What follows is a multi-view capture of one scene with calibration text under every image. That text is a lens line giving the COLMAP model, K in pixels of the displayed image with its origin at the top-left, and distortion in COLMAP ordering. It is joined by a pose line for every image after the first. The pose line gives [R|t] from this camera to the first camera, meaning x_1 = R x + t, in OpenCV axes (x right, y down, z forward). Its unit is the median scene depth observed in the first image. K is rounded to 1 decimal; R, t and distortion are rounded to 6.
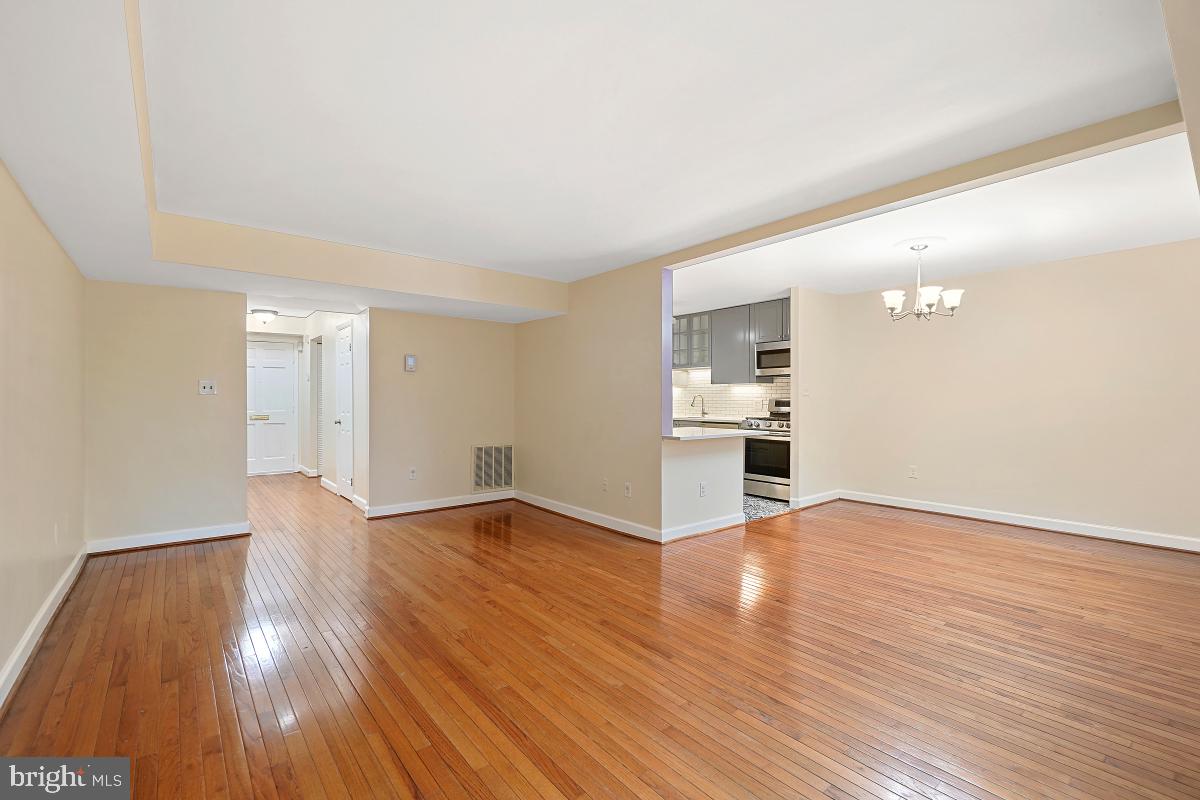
lens RADIAL K [[528.8, 0, 595.6], [0, 528.8, 377.3], [0, 0, 1]] dist [-0.002962, -0.001488]
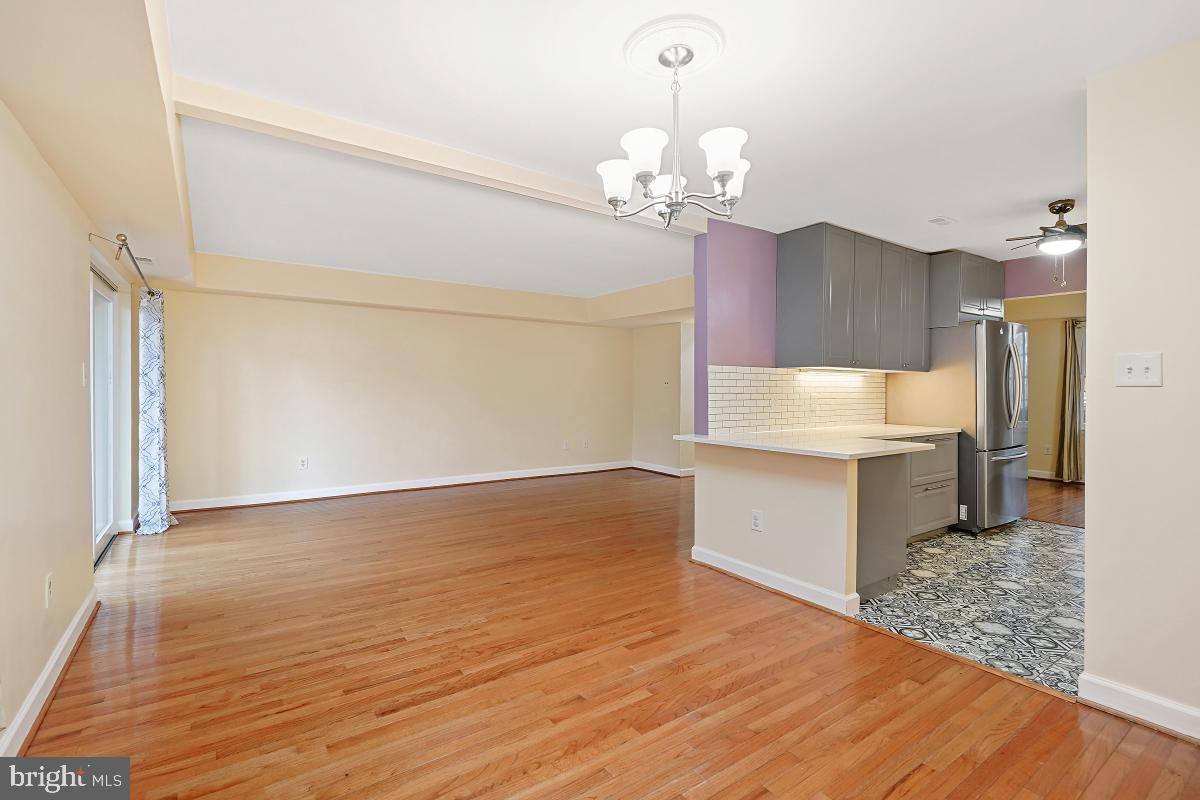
lens RADIAL K [[549.5, 0, 585.5], [0, 549.5, 397.7], [0, 0, 1]] dist [-0.002782, -0.000035]
pose [[-0.086160, 0.015372, -0.996163, 0.705424], [0.033177, 0.999371, 0.012552, 0.023032], [0.995729, -0.031968, -0.086615, 0.628978]]
